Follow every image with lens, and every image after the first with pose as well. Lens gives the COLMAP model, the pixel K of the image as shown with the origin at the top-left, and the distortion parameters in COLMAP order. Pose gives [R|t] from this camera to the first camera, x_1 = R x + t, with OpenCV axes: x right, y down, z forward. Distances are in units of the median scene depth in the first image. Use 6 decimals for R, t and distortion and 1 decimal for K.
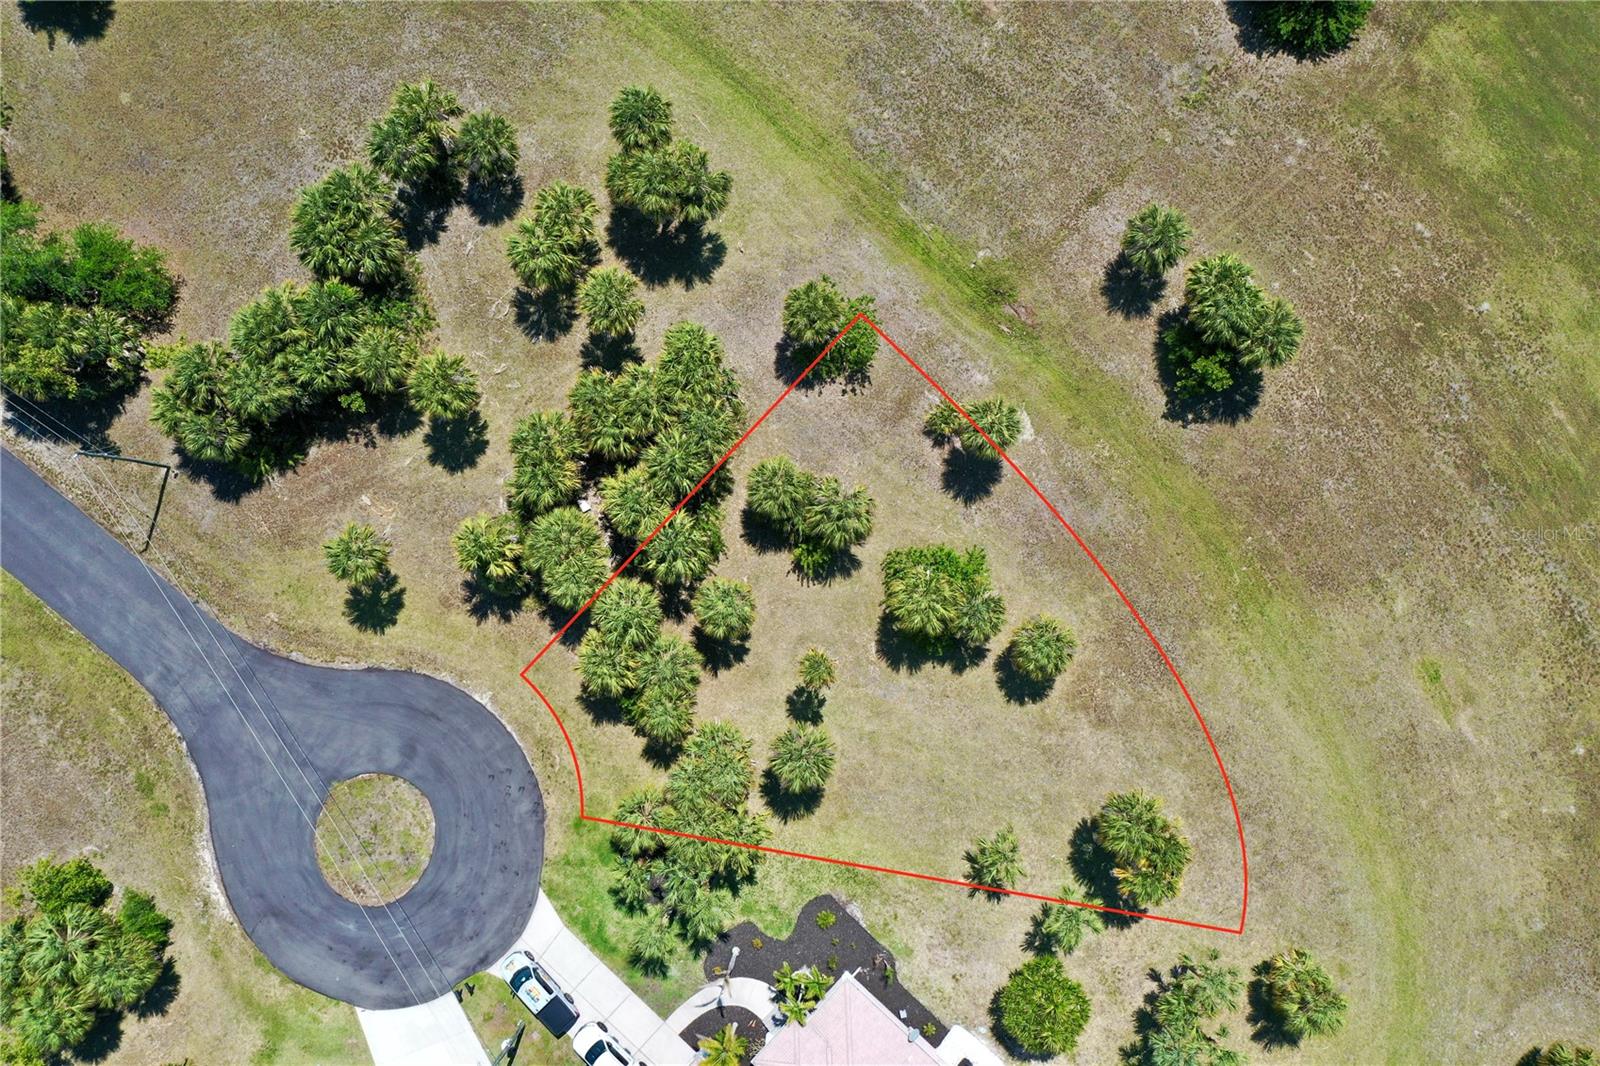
lens RADIAL K [[1263.5, 0, 801.8], [0, 1263.5, 528.8], [0, 0, 1]] dist [-0.004181, -0.002191]
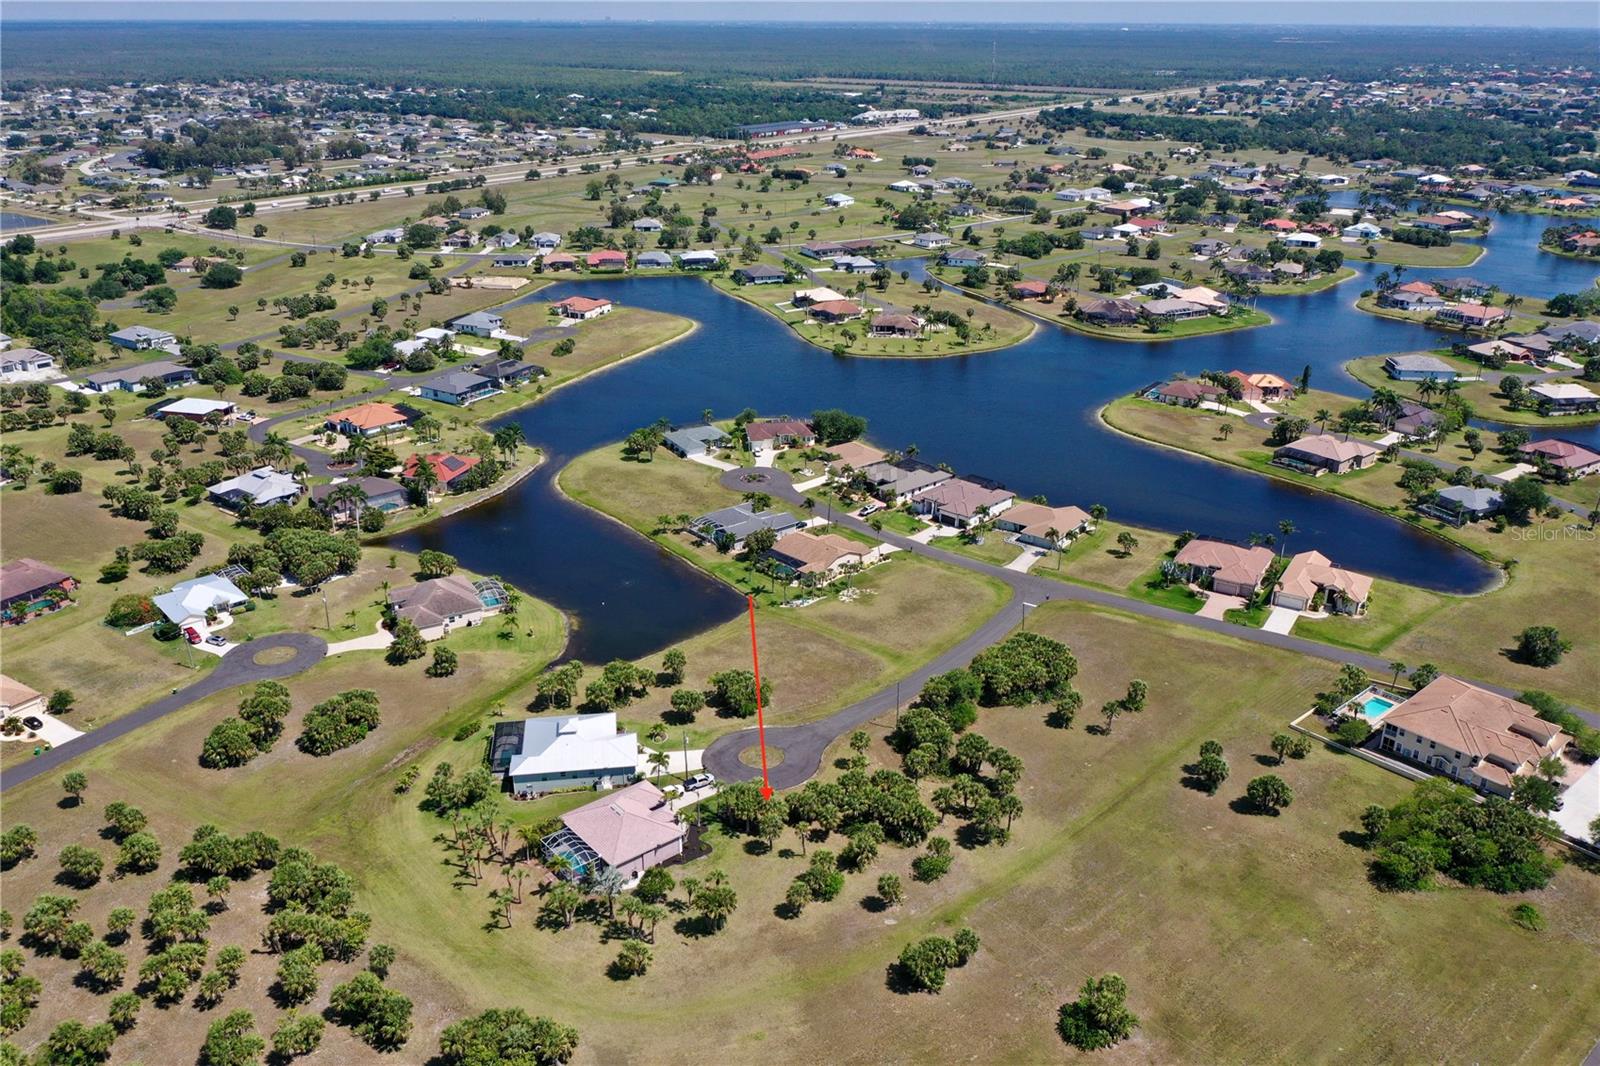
lens RADIAL K [[1263.5, 0, 801.8], [0, 1263.5, 528.8], [0, 0, 1]] dist [-0.004181, -0.002191]
pose [[-0.132017, 0.389908, -0.911342, 2.048501], [-0.990912, -0.027998, 0.131565, -0.205379], [0.025783, 0.920428, 0.390060, -0.585514]]
